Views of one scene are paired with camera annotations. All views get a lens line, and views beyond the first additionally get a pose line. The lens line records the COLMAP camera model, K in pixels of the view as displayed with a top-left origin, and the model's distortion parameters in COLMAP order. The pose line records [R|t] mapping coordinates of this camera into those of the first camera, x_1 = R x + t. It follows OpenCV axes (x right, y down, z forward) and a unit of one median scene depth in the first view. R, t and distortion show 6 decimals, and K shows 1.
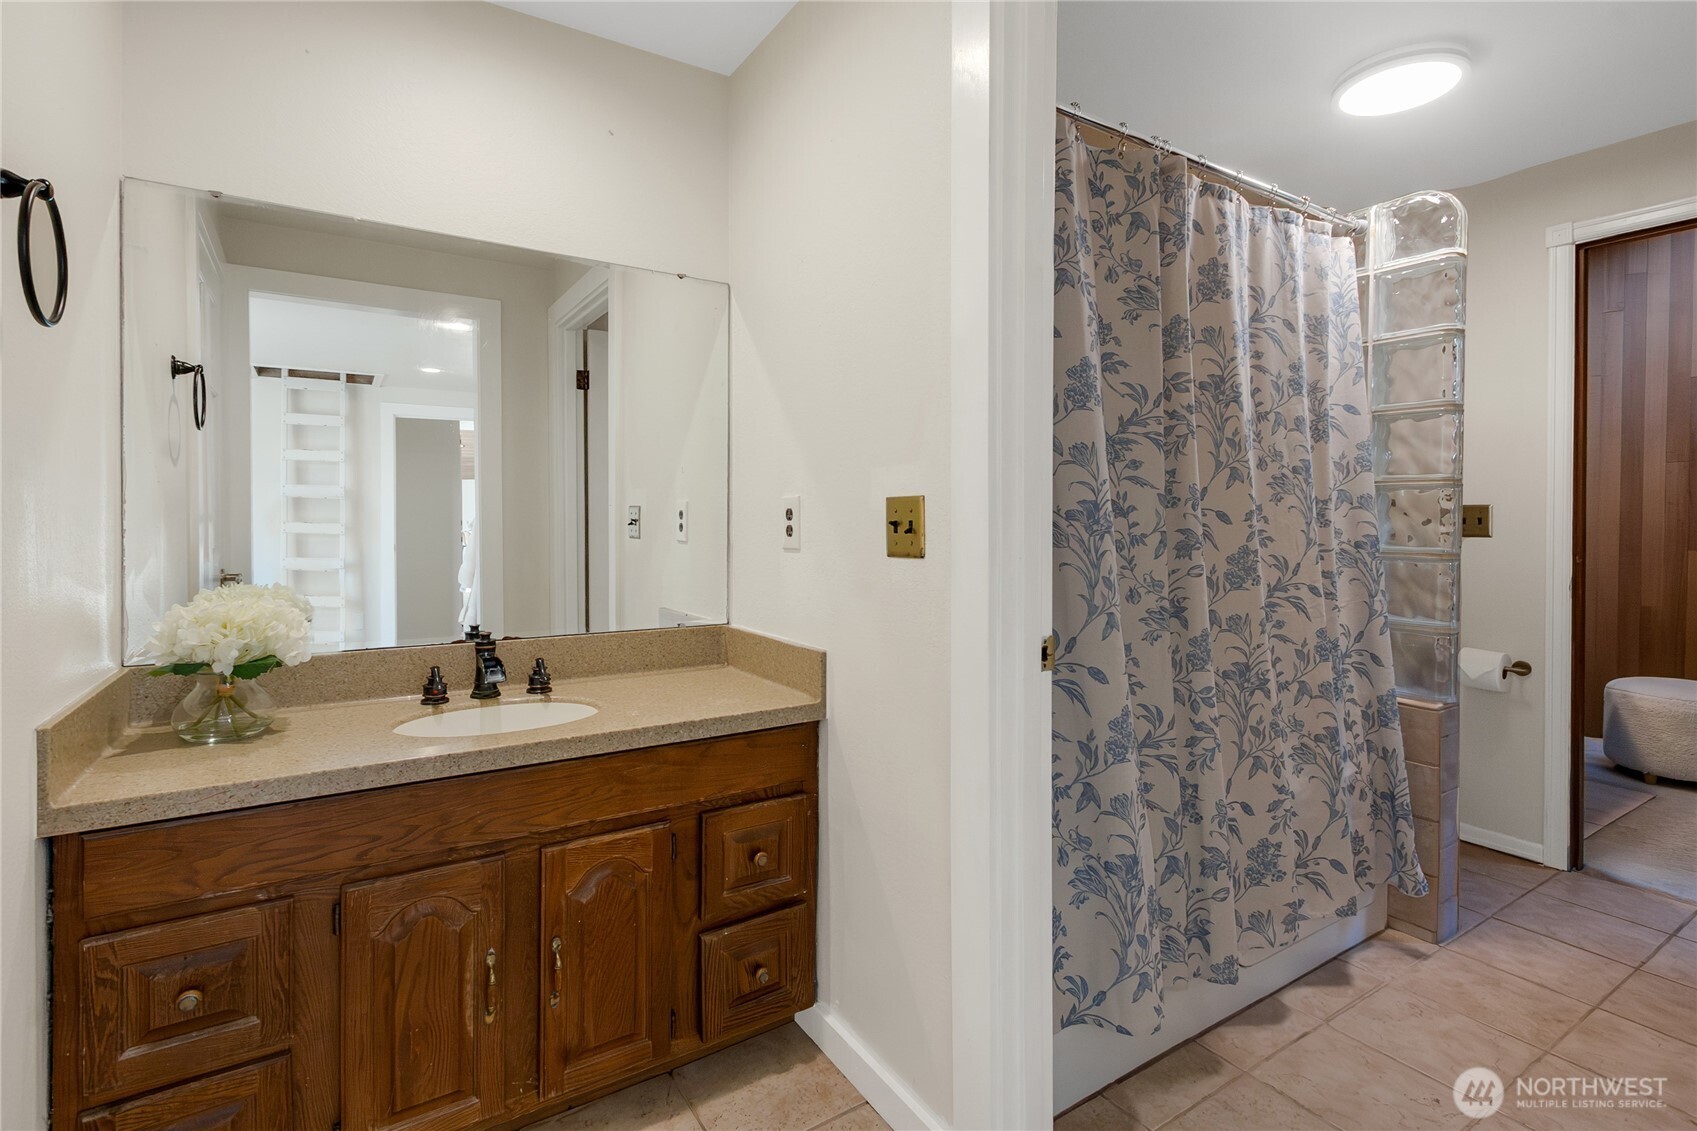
lens RADIAL K [[807.5, 0, 825.8], [0, 807.5, 527.7], [0, 0, 1]] dist [-0.001815, -0.000548]
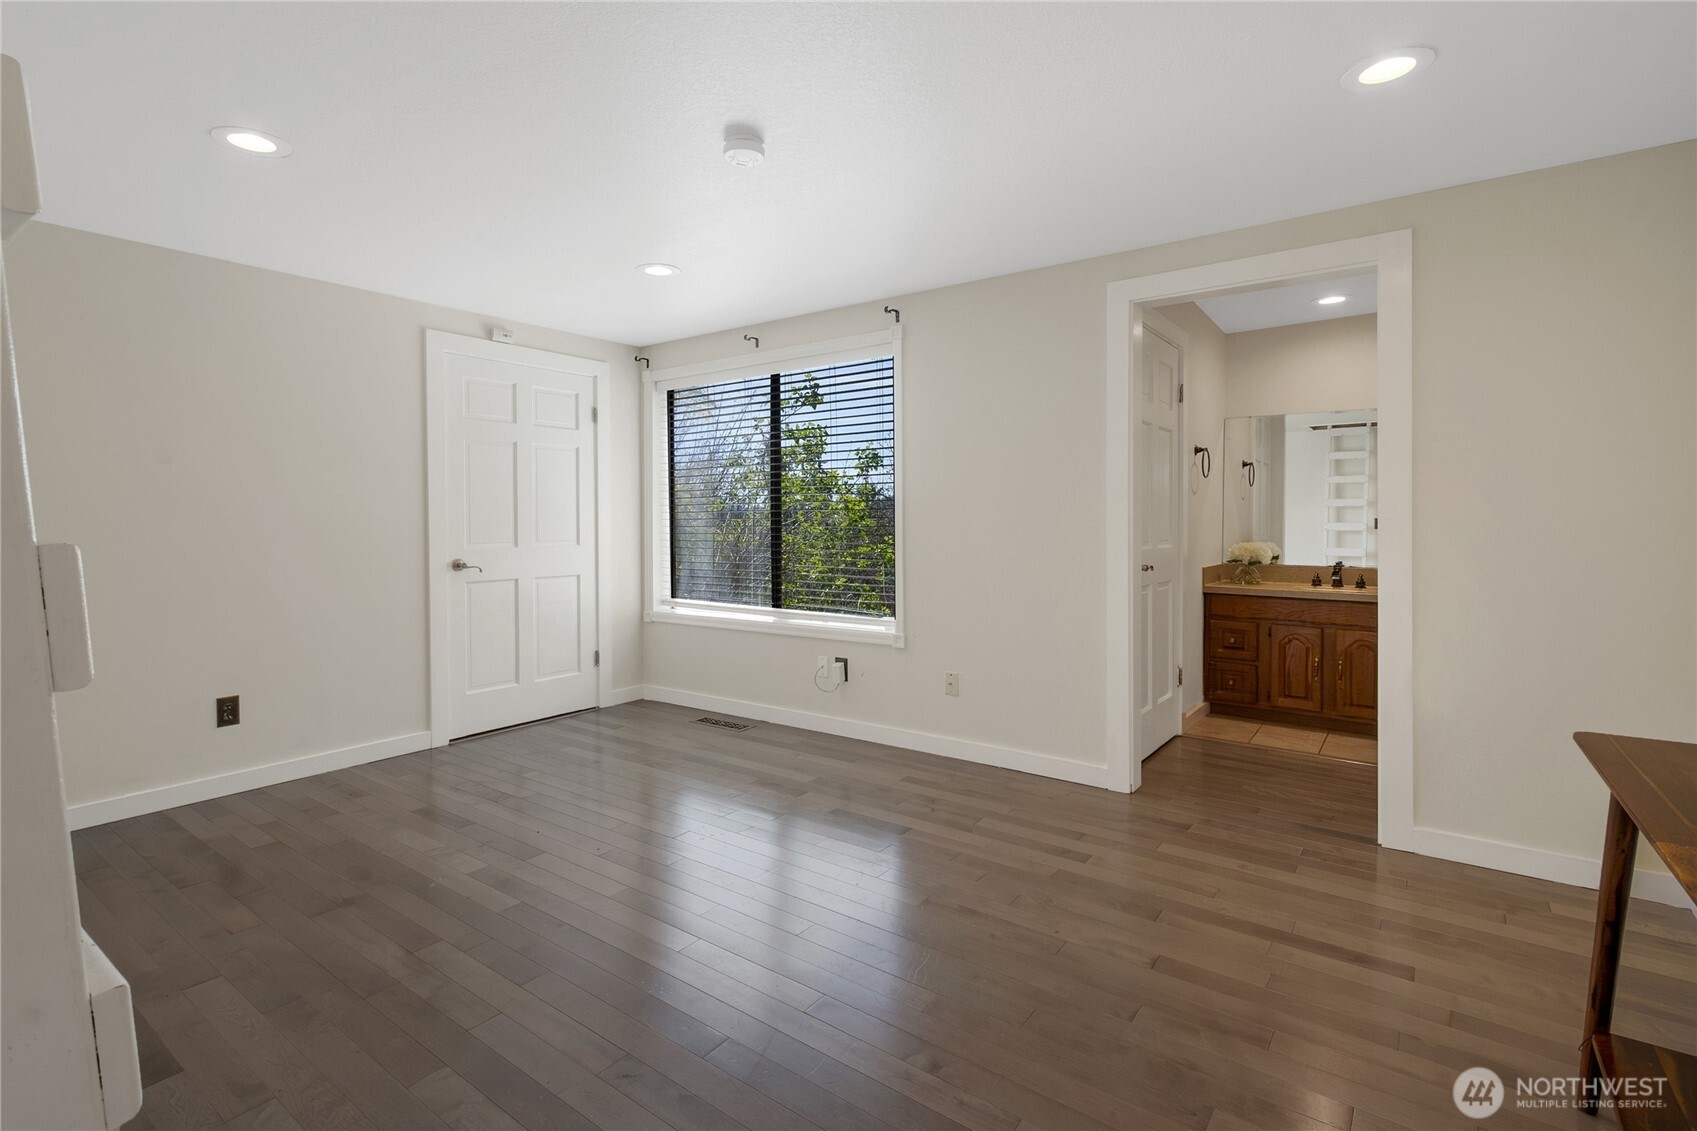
lens RADIAL K [[807.5, 0, 825.8], [0, 807.5, 527.7], [0, 0, 1]] dist [-0.001815, -0.000548]
pose [[0.350607, 0.002823, -0.936518, 1.847138], [-0.007534, 0.999972, 0.000194, 0.038349], [0.936492, 0.006987, 0.350619, -1.883505]]
